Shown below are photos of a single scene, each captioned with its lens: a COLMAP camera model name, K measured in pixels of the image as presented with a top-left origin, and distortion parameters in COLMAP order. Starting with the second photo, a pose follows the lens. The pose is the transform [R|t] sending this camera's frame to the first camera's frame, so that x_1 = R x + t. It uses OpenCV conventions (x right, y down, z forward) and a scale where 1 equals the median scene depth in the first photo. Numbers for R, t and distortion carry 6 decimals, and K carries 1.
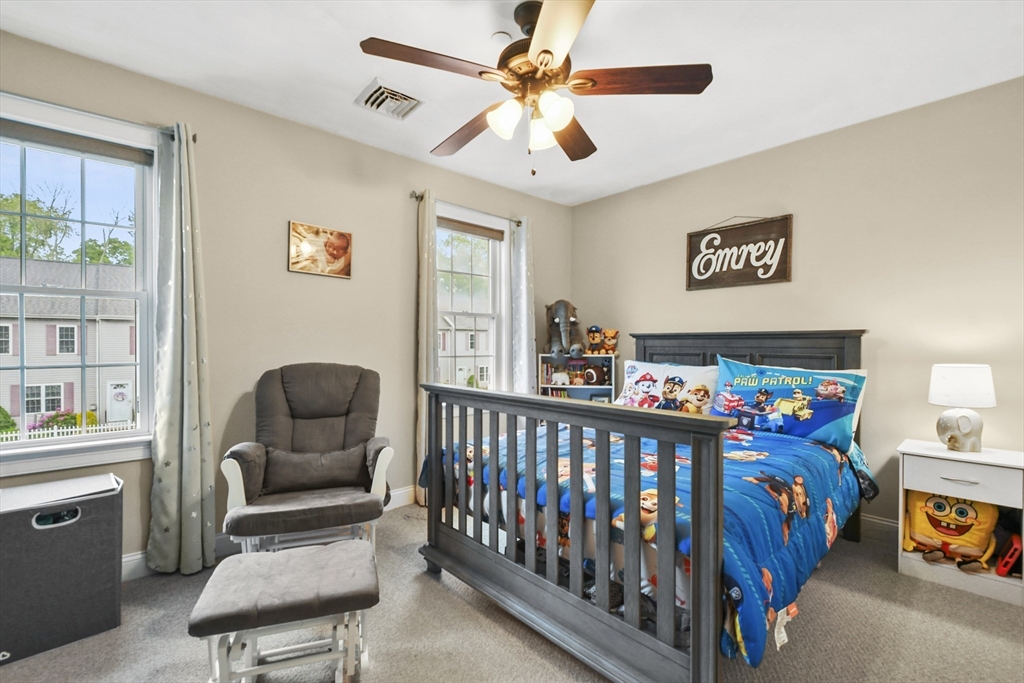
lens RADIAL K [[445.8, 0, 505.5], [0, 445.8, 345.2], [0, 0, 1]] dist [0.029010, -0.027751]
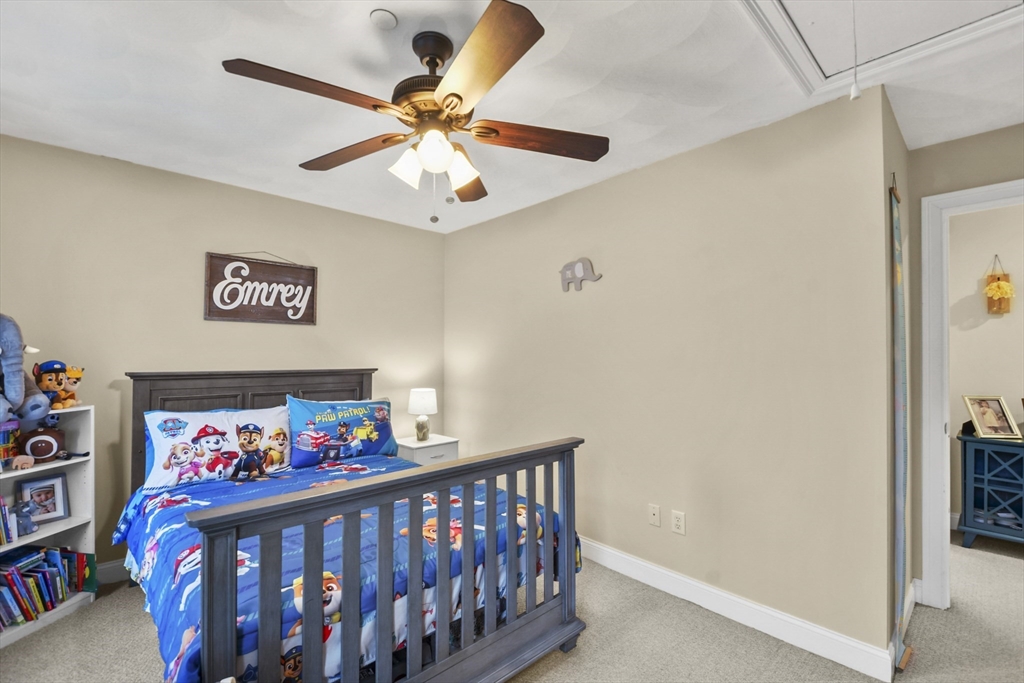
lens RADIAL K [[445.8, 0, 505.5], [0, 445.8, 345.2], [0, 0, 1]] dist [0.029010, -0.027751]
pose [[-0.015530, 0.015596, 0.999758, -0.497313], [-0.004064, 0.999869, -0.015661, -0.070916], [-0.999871, -0.004307, -0.015464, 0.503369]]
